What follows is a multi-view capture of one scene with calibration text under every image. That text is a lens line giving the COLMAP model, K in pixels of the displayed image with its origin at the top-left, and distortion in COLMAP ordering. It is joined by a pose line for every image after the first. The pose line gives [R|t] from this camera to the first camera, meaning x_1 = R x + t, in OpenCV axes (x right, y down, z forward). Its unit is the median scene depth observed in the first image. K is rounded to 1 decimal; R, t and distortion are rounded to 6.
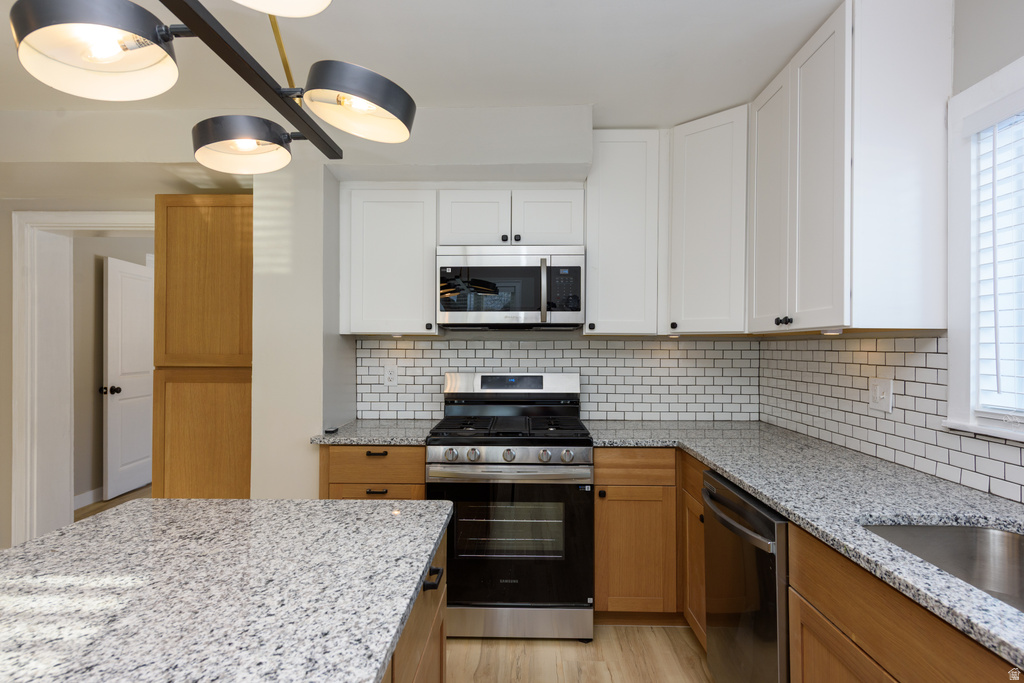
lens RADIAL K [[544.1, 0, 509.6], [0, 544.1, 343.2], [0, 0, 1]] dist [0.012953, -0.004644]
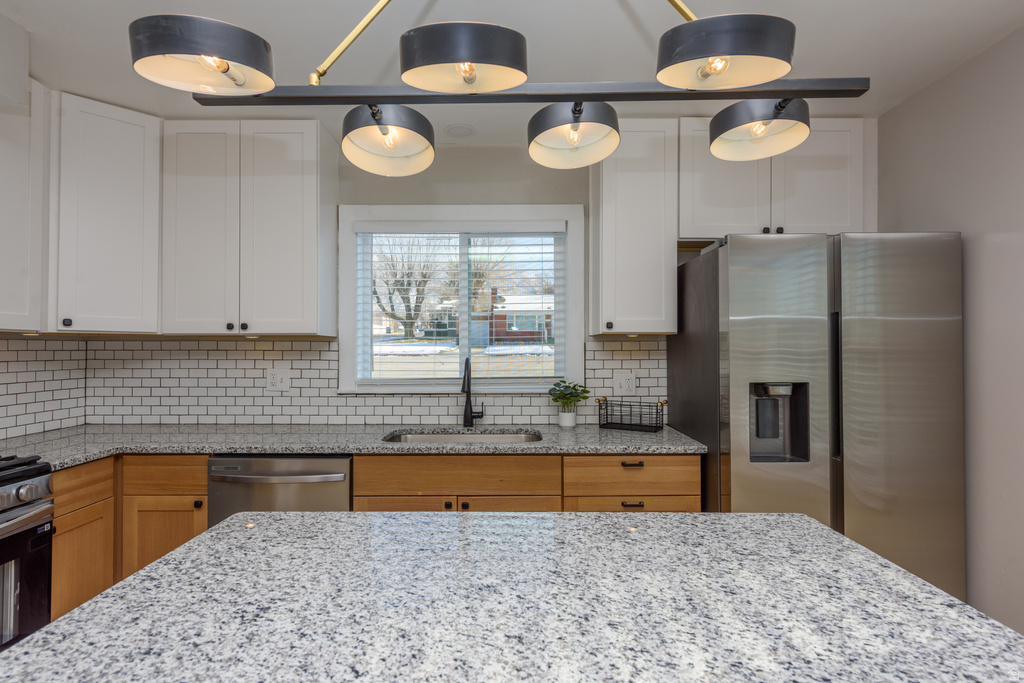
lens RADIAL K [[544.1, 0, 514.5], [0, 544.1, 343.1], [0, 0, 1]] dist [0.012953, -0.004644]
pose [[-0.027109, 0.006577, 0.999611, -0.638235], [-0.006925, 0.999953, -0.006767, 0.001501], [-0.999608, -0.007105, -0.027062, 0.334344]]
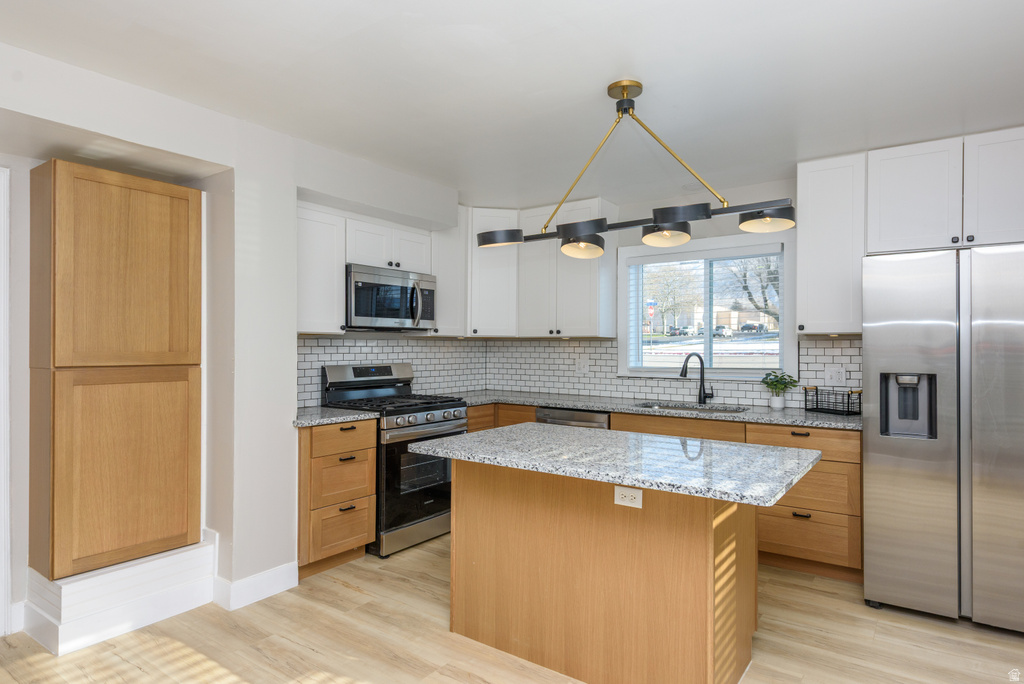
lens RADIAL K [[573.2, 0, 544.4], [0, 573.2, 345.8], [0, 0, 1]] dist [0.001136, -0.000046]
pose [[0.540110, -0.000339, 0.841594, -1.104972], [-0.007321, 0.999960, 0.005101, 0.000249], [-0.841562, -0.008917, 0.540086, -0.103330]]
